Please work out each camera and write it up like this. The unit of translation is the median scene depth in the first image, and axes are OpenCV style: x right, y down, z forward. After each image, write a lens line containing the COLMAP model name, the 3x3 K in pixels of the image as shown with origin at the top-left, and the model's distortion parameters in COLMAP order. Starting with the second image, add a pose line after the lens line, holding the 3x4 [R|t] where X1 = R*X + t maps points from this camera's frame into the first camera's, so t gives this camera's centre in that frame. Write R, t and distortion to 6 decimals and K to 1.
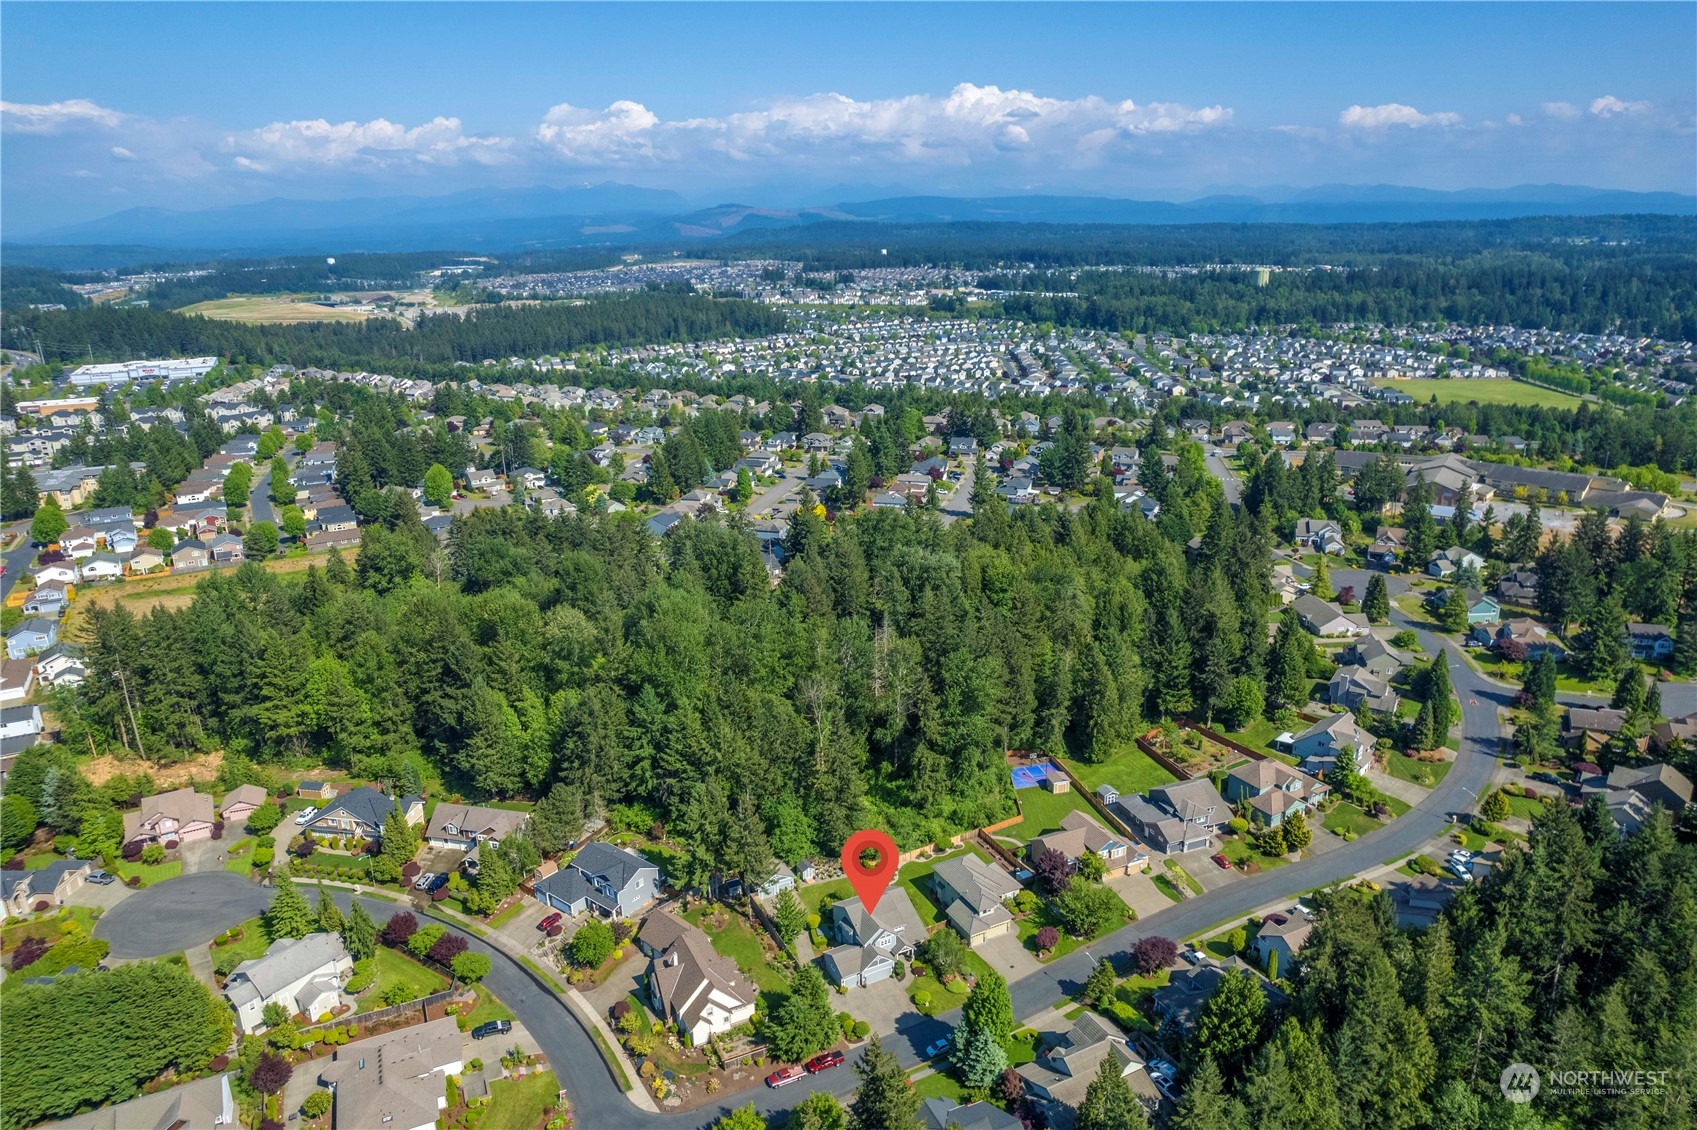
lens RADIAL K [[1095.4, 0, 848.6], [0, 1095.4, 562.8], [0, 0, 1]] dist [-0.030242, 0.000440]
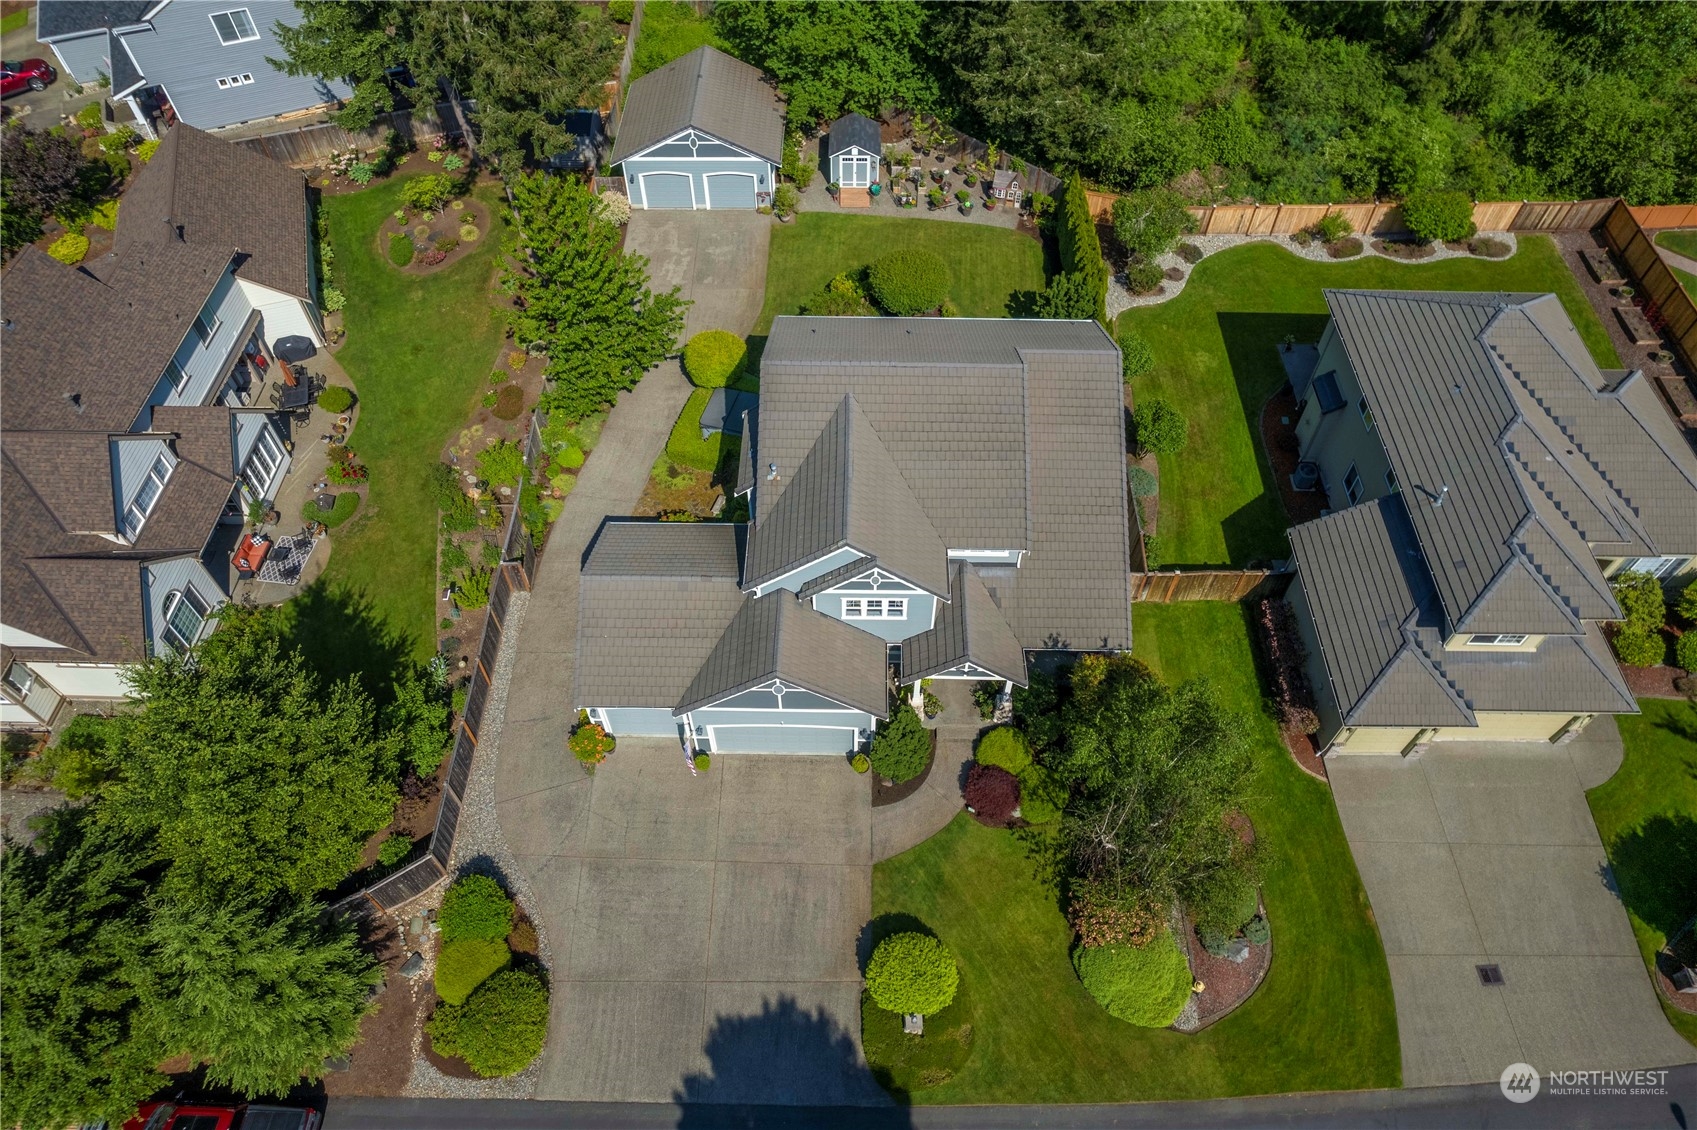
lens RADIAL K [[1095.4, 0, 845.0], [0, 1095.4, 563.4], [0, 0, 1]] dist [-0.030242, 0.000440]
pose [[0.883524, 0.382318, -0.270589, 0.066639], [-0.152025, 0.780501, 0.606388, 0.194127], [0.443028, -0.494621, 0.747714, 0.734875]]
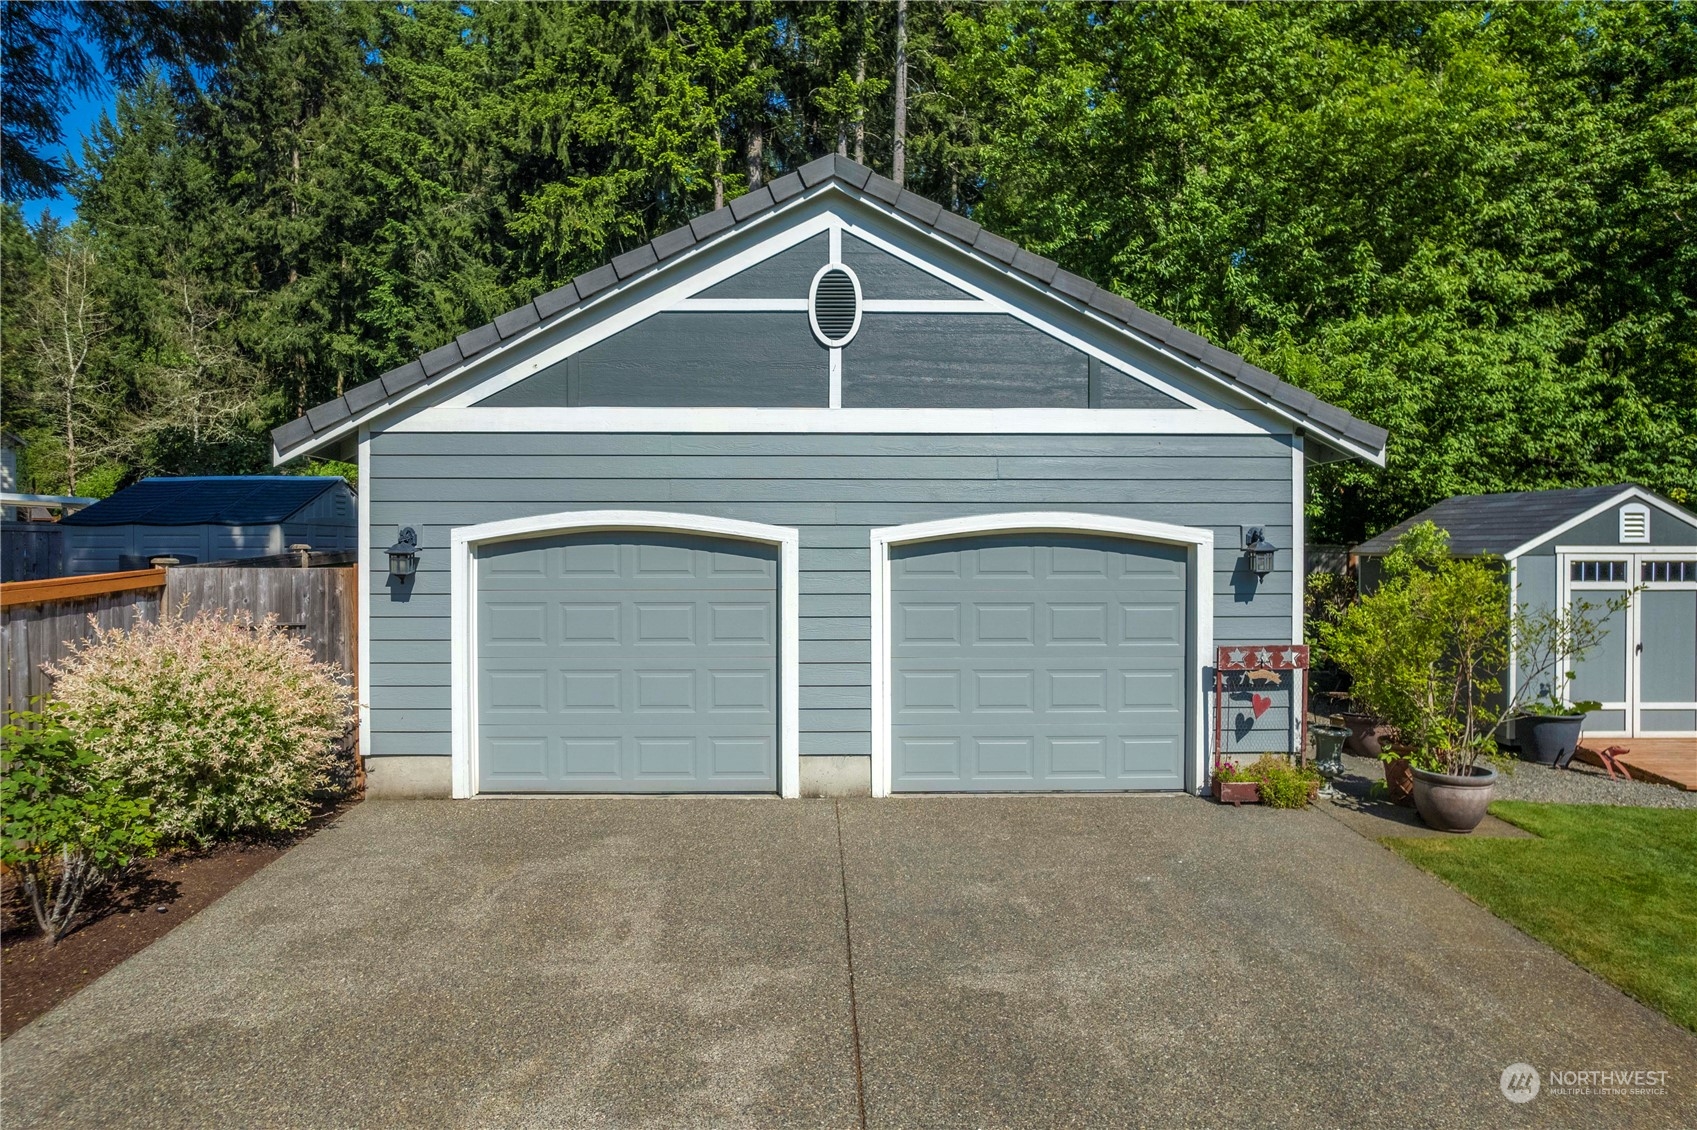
lens RADIAL K [[1095.4, 0, 851.9], [0, 1095.4, 573.4], [0, 0, 1]] dist [-0.030242, 0.000440]
pose [[0.896125, 0.042094, -0.441802, -0.046559], [-0.144548, 0.968893, -0.200879, 0.289730], [0.419603, 0.243874, 0.874333, 0.916359]]
